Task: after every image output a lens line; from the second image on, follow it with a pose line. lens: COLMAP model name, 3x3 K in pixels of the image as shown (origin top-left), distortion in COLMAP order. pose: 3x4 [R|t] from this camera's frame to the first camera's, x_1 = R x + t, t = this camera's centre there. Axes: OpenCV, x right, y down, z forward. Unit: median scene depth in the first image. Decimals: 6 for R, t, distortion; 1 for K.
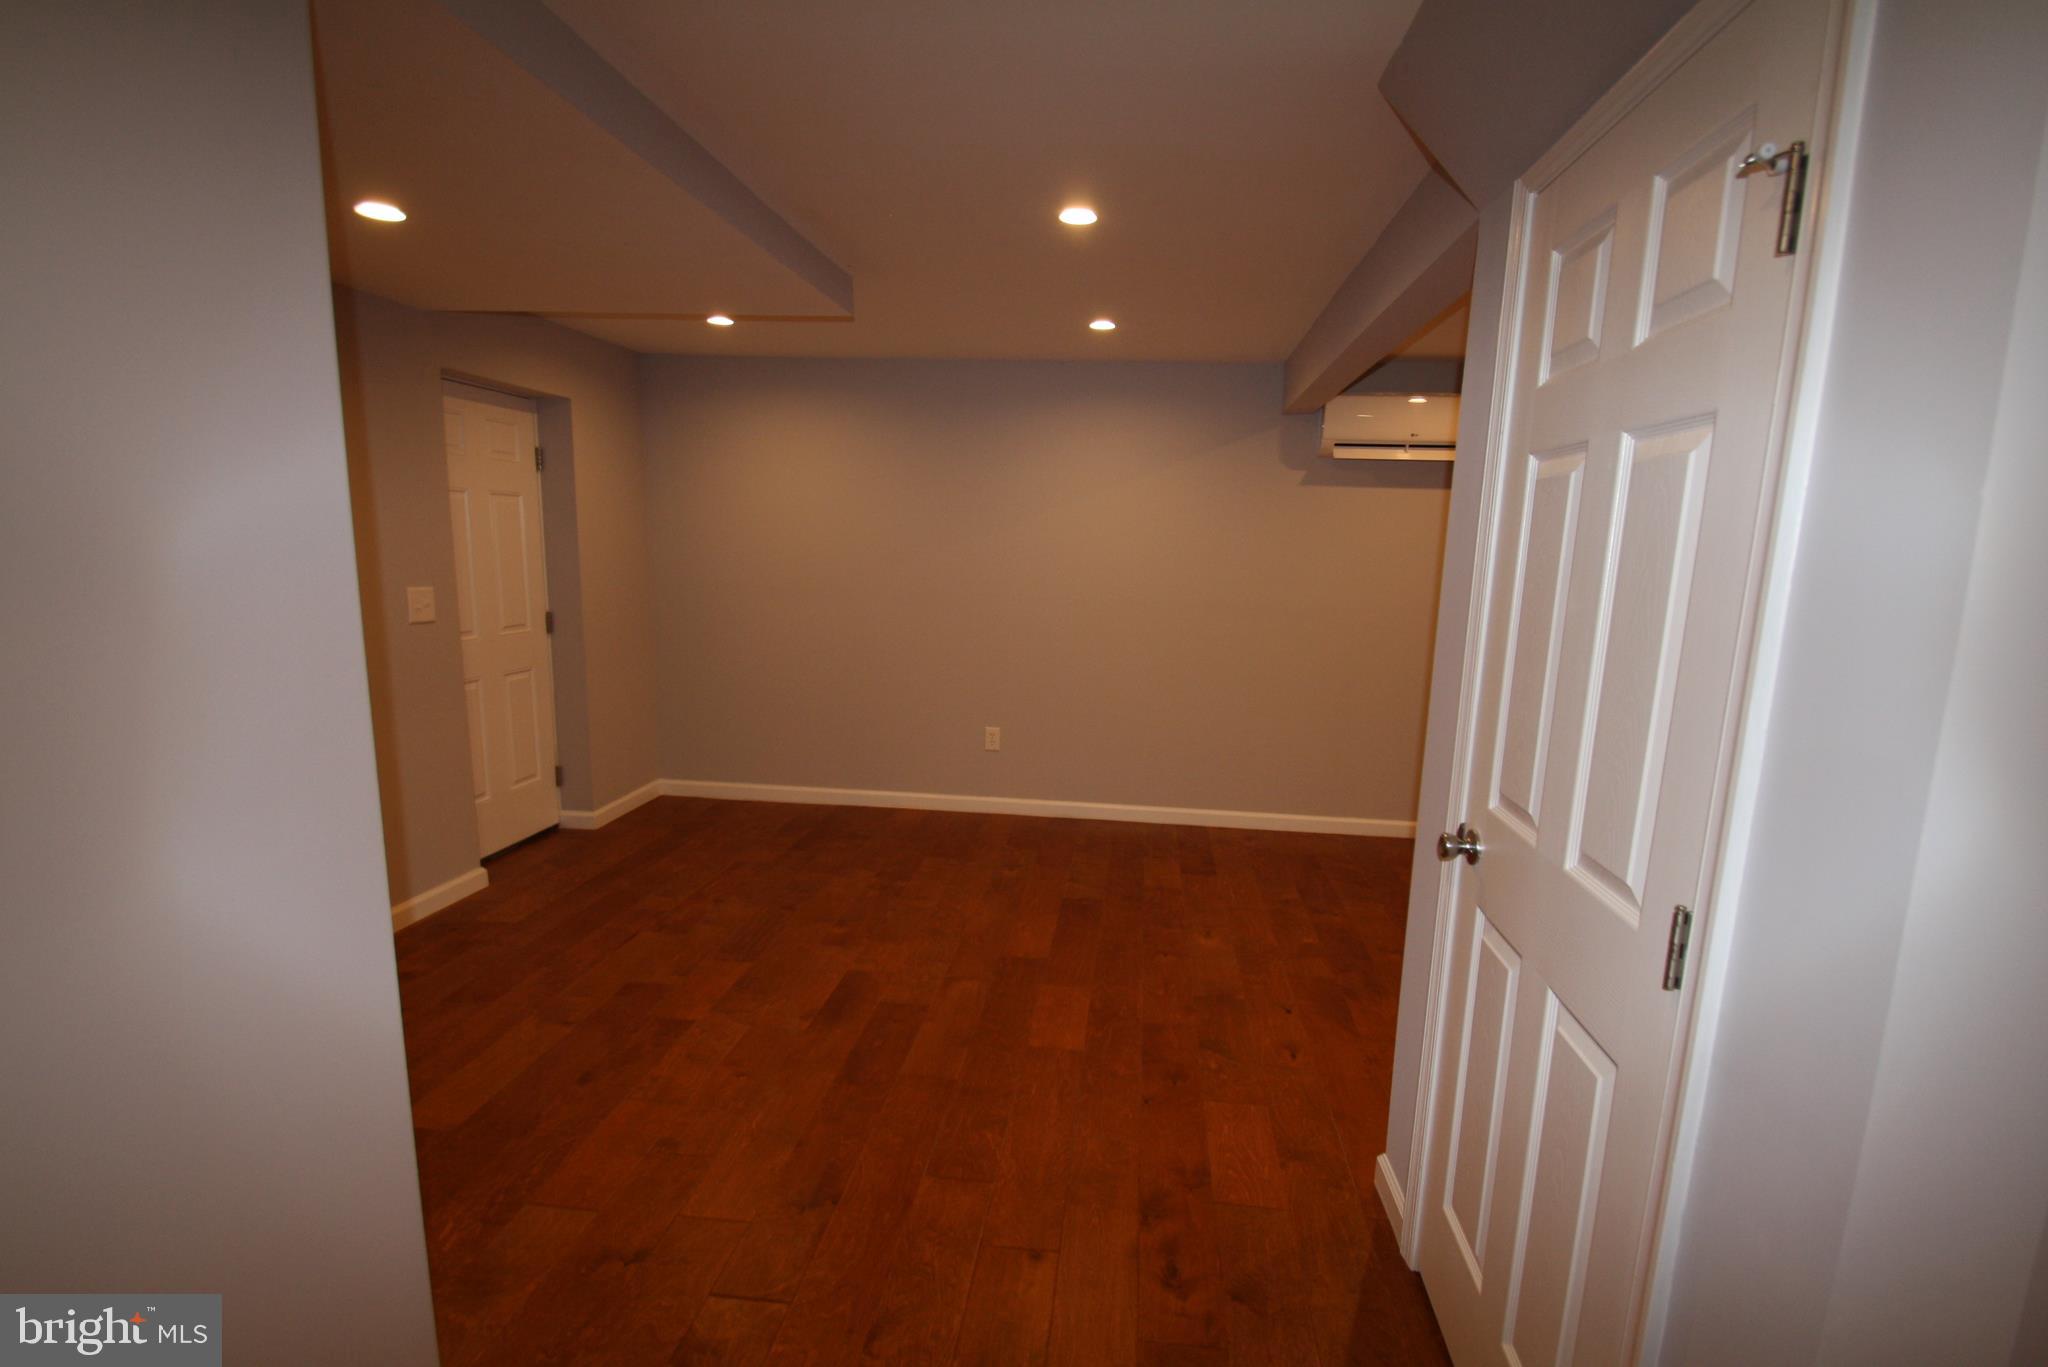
lens RADIAL K [[970.7, 0, 1051.9], [0, 970.7, 720.6], [0, 0, 1]] dist [-0.002406, -0.000413]
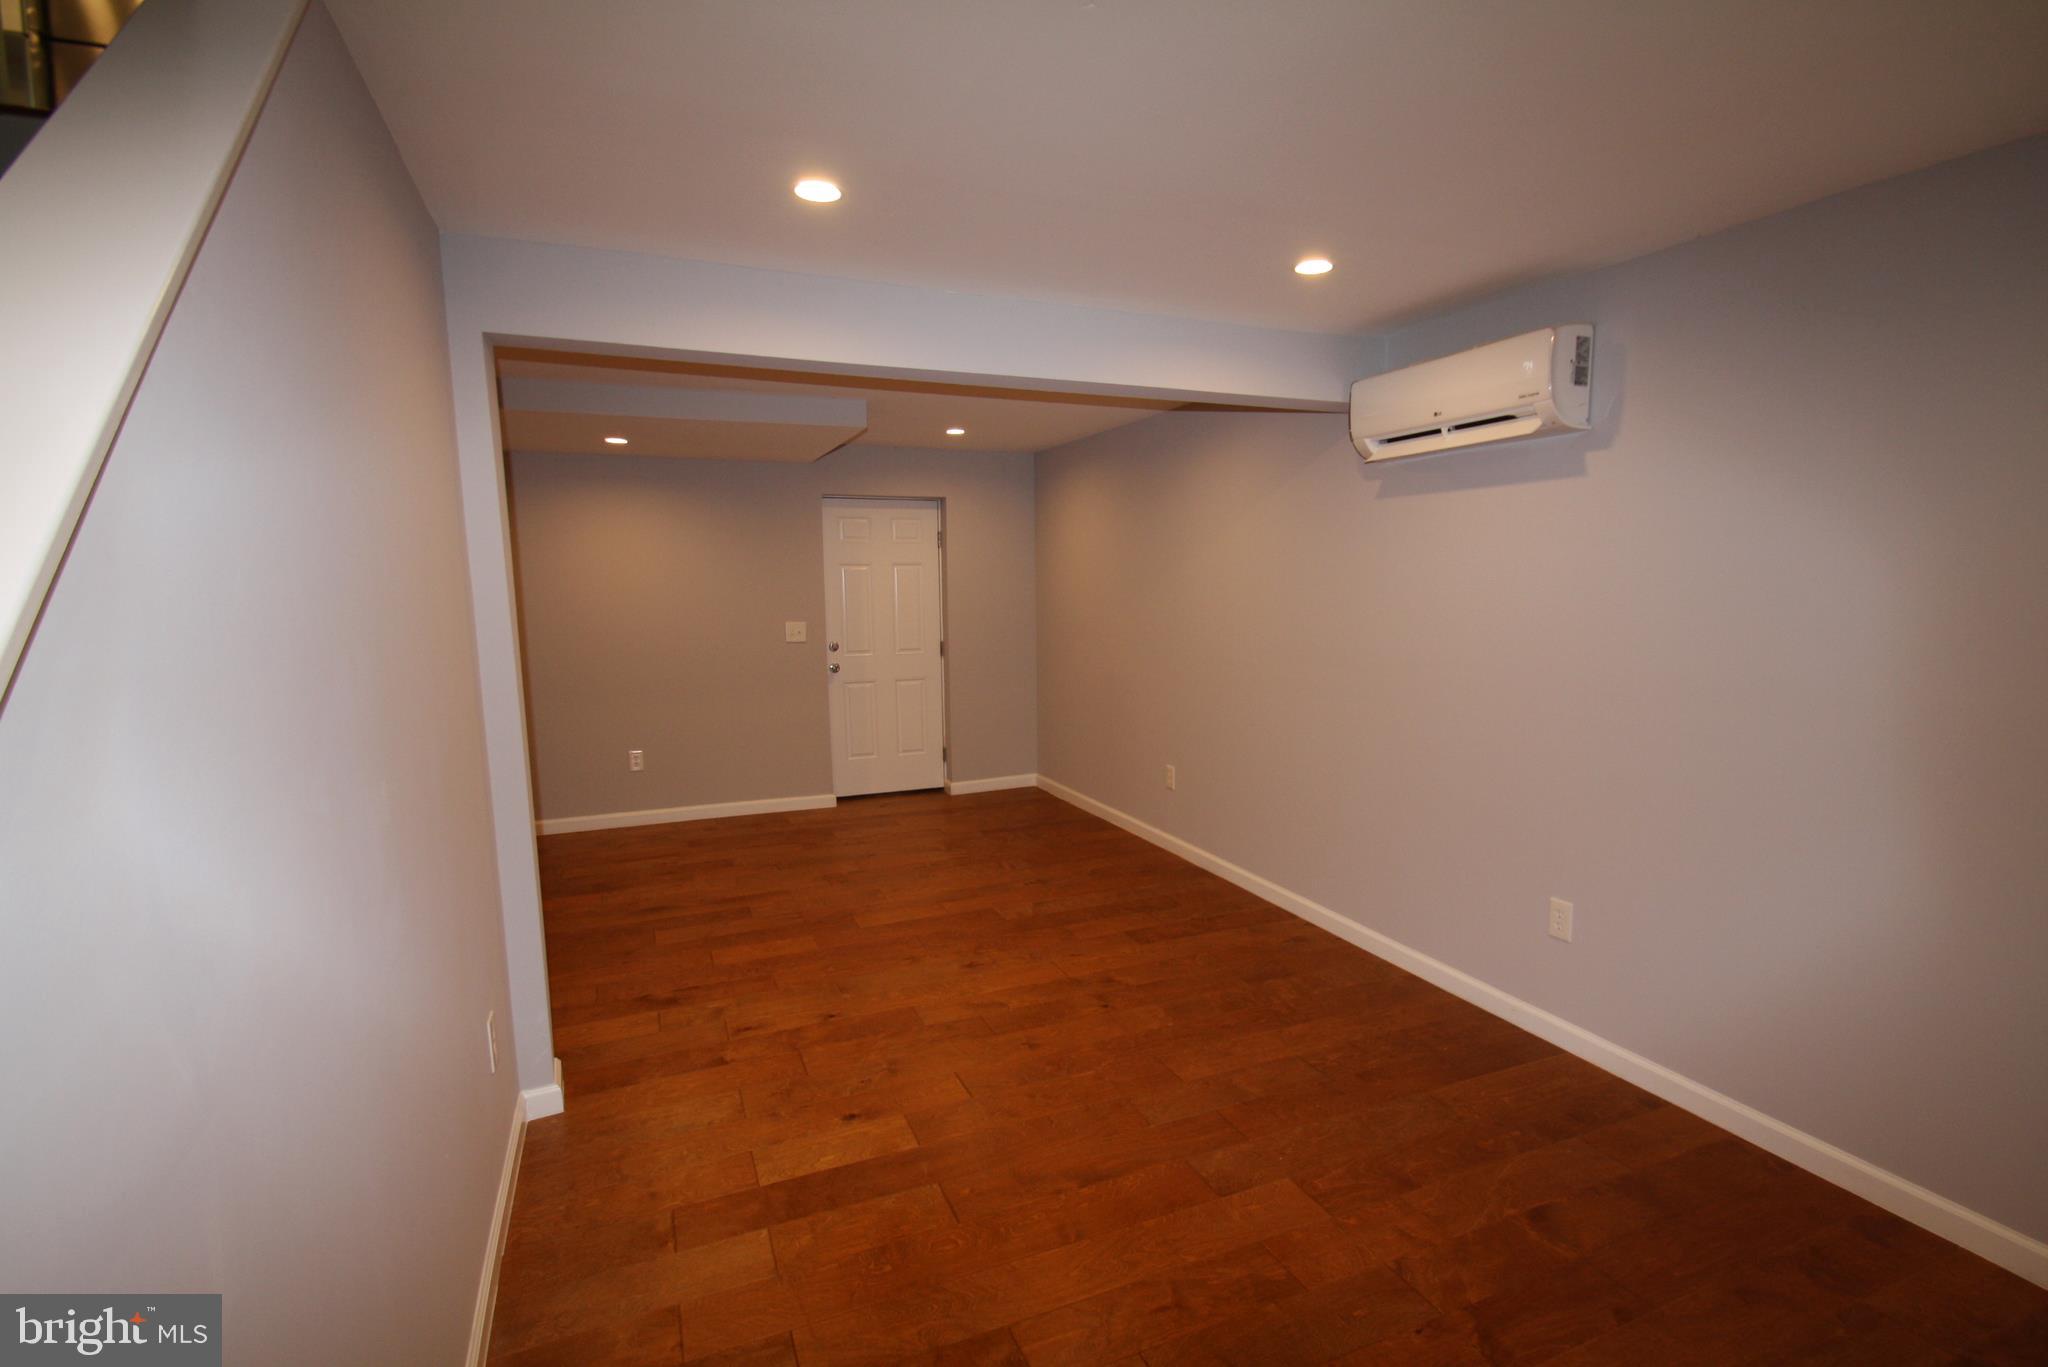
lens RADIAL K [[970.7, 0, 1051.9], [0, 970.7, 720.6], [0, 0, 1]] dist [-0.002406, -0.000413]
pose [[0.482107, 0.092145, -0.871253, 0.858441], [-0.136468, 0.990214, 0.029212, -0.059251], [0.865419, 0.104815, 0.489963, 0.441524]]
